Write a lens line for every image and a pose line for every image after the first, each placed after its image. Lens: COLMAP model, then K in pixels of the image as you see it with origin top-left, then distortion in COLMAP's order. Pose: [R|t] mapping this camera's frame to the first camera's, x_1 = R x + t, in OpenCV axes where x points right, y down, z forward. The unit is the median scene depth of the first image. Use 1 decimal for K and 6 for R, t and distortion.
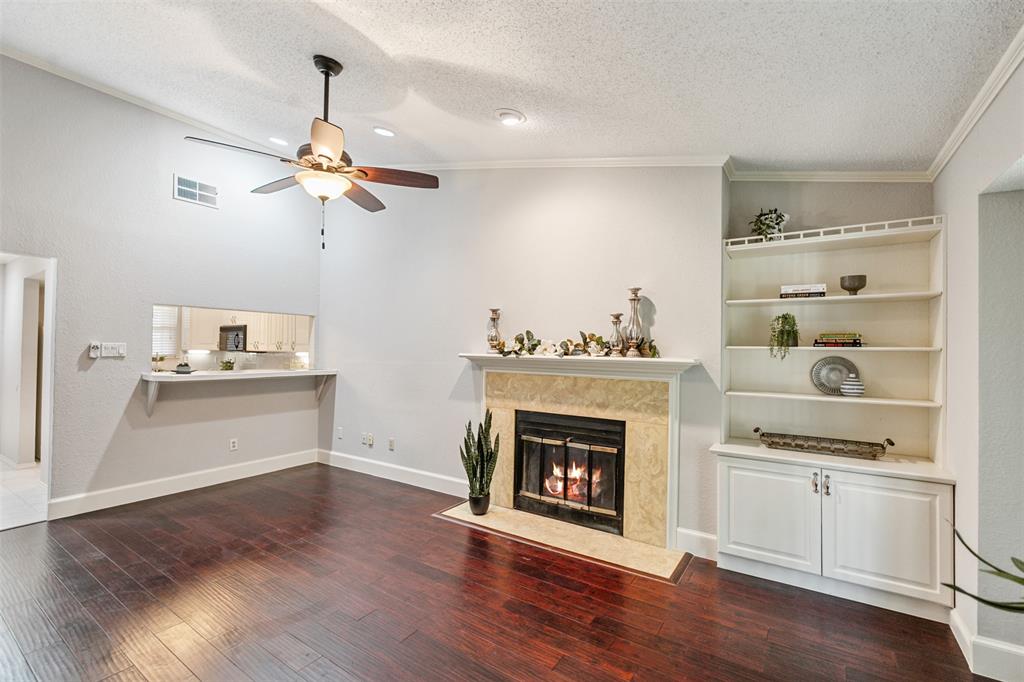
lens RADIAL K [[445.3, 0, 512.0], [0, 445.3, 341.0], [0, 0, 1]] dist [-0.001542, -0.000068]
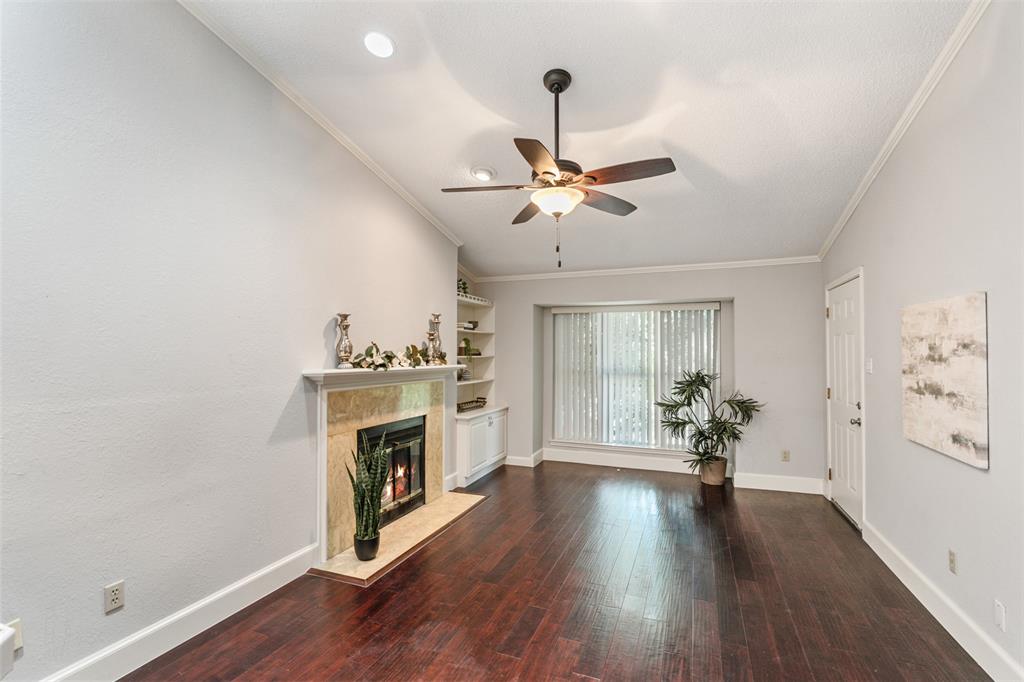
lens RADIAL K [[466.9, 0, 512.0], [0, 466.9, 341.0], [0, 0, 1]] dist [0.001279, 0.000063]
pose [[-0.210796, 0.012576, 0.977449, -1.057568], [-0.017989, 0.999698, -0.016742, -0.014880], [-0.977365, -0.021113, -0.210506, 0.979154]]
